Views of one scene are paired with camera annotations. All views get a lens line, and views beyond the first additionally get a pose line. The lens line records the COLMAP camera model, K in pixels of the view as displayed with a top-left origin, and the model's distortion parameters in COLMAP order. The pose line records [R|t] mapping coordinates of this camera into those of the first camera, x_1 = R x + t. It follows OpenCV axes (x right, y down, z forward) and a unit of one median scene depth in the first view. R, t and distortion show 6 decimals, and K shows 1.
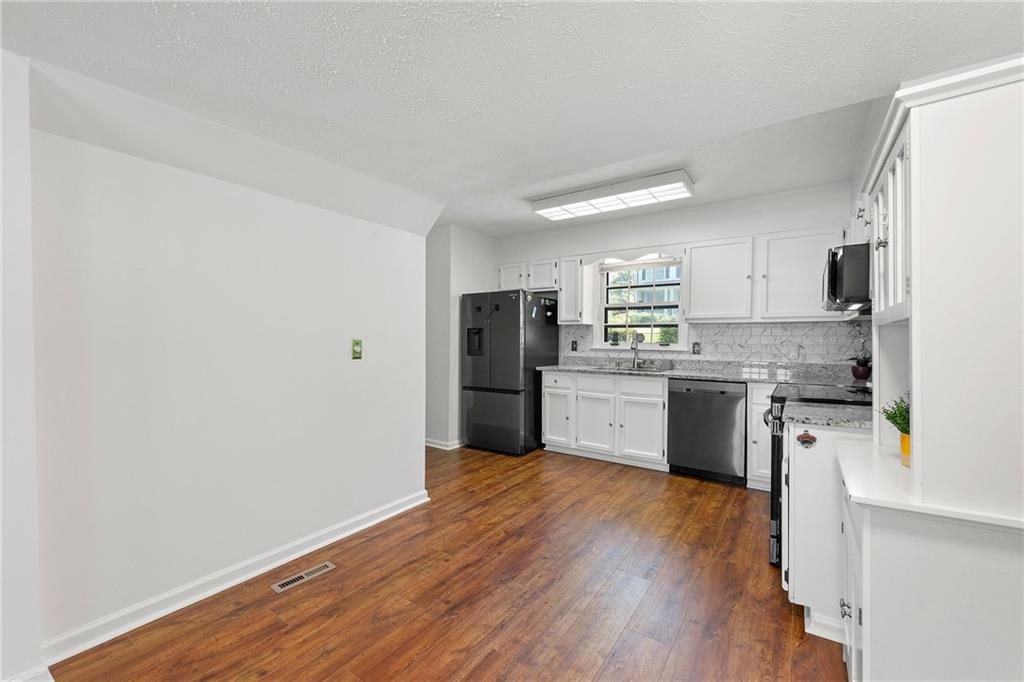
lens RADIAL K [[417.0, 0, 512.9], [0, 417.0, 353.7], [0, 0, 1]] dist [-0.000959, -0.000580]
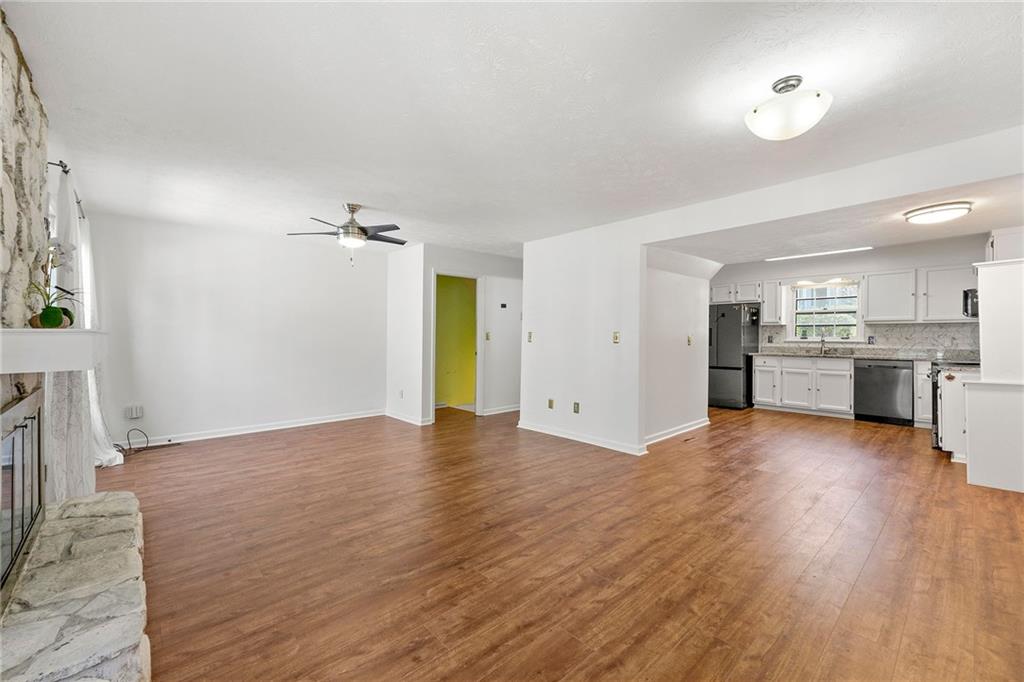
lens RADIAL K [[417.0, 0, 520.4], [0, 417.0, 342.9], [0, 0, 1]] dist [-0.000959, -0.000580]
pose [[0.975756, -0.003252, -0.218837, -0.462539], [-0.000126, 0.999881, -0.015417, 0.019746], [0.218861, 0.015071, 0.975640, -0.736786]]
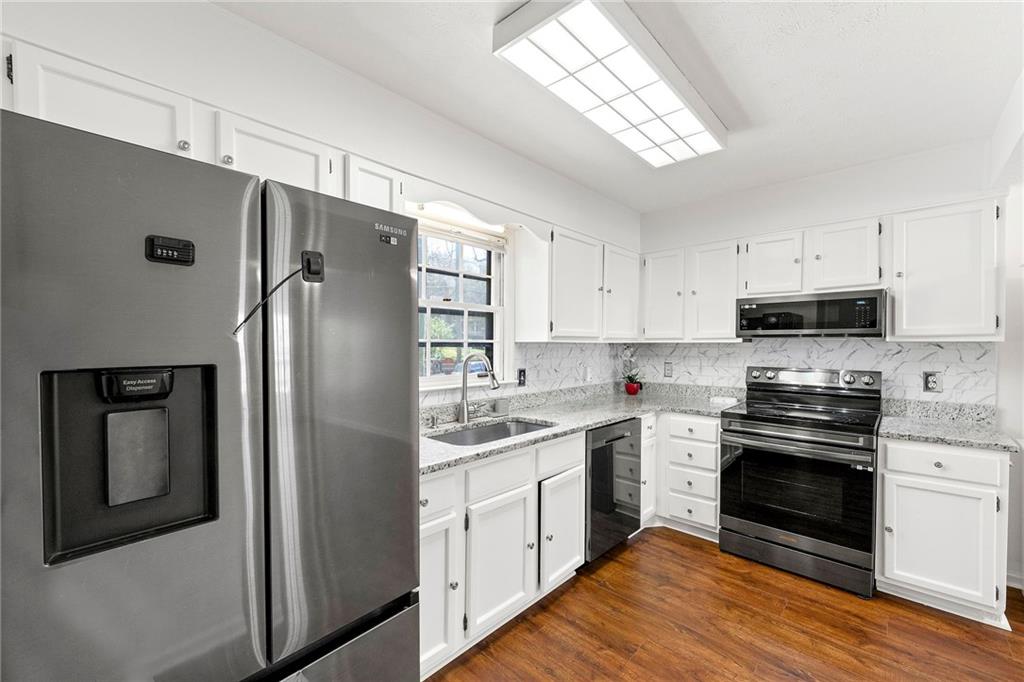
lens RADIAL K [[417.0, 0, 515.4], [0, 417.0, 351.1], [0, 0, 1]] dist [-0.000959, -0.000580]
pose [[0.135074, -0.023866, 0.990548, -0.249348], [0.034748, 0.999209, 0.019336, -0.071122], [-0.990226, 0.031808, 0.135796, 0.914395]]
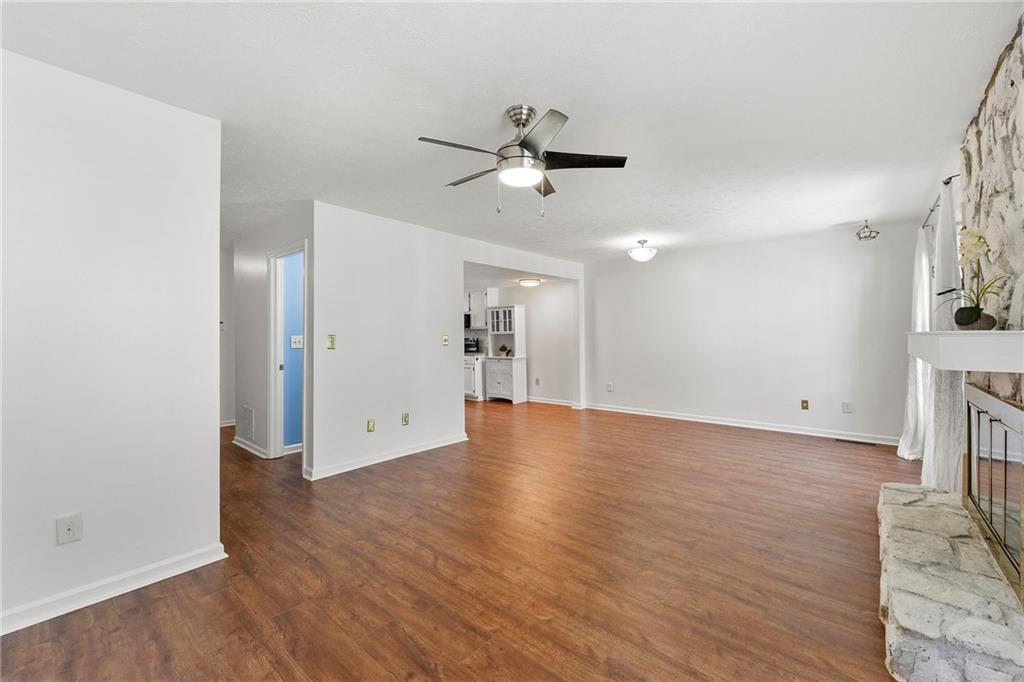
lens RADIAL K [[417.0, 0, 515.7], [0, 417.0, 338.0], [0, 0, 1]] dist [-0.000959, -0.000580]
pose [[0.110127, -0.010338, 0.993864, -1.580310], [0.040309, 0.999170, 0.005927, -0.014847], [-0.993100, 0.039409, 0.110452, 0.040983]]
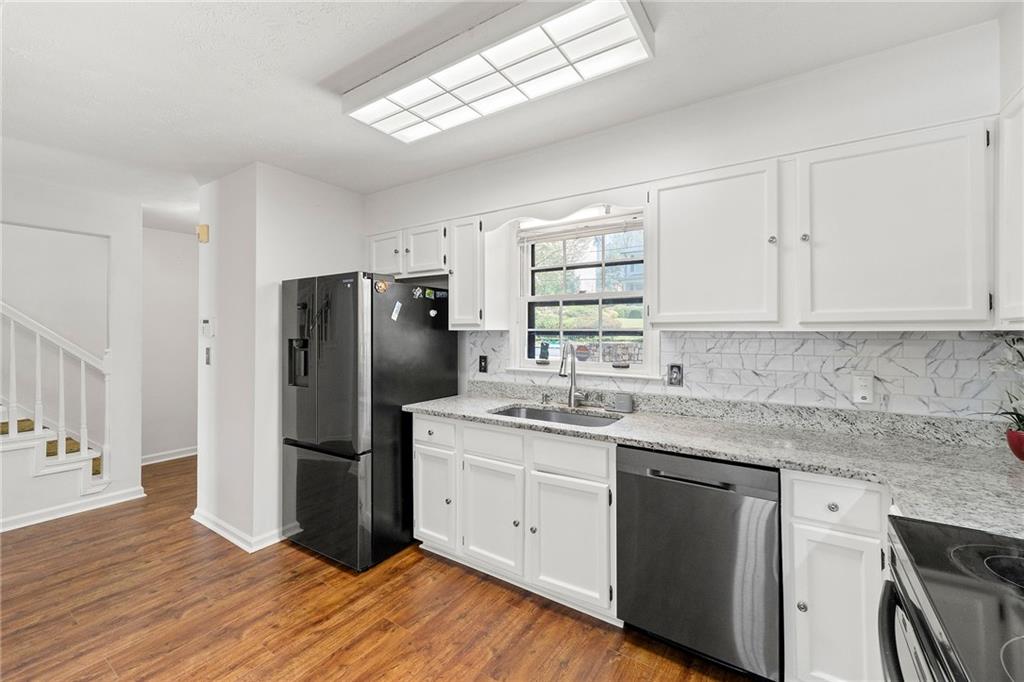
lens RADIAL K [[417.0, 0, 518.1], [0, 417.0, 332.4], [0, 0, 1]] dist [-0.000959, -0.000580]
pose [[0.999659, -0.007031, 0.025140, 0.218581], [0.007890, 0.999382, -0.034245, -0.052224], [-0.024884, 0.034432, 0.999097, 0.449103]]
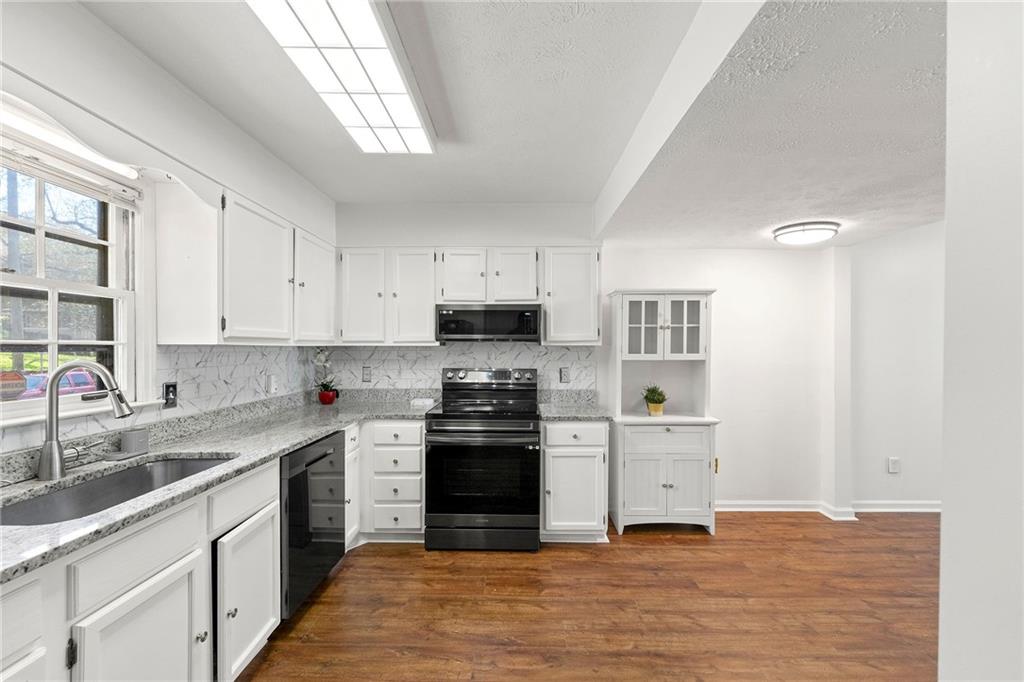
lens RADIAL K [[417.0, 0, 515.8], [0, 417.0, 353.6], [0, 0, 1]] dist [-0.000959, -0.000580]
pose [[-0.570285, -0.020359, 0.821195, -0.188619], [0.023065, 0.998902, 0.040782, -0.072157], [-0.821123, 0.042198, -0.569189, 0.943218]]
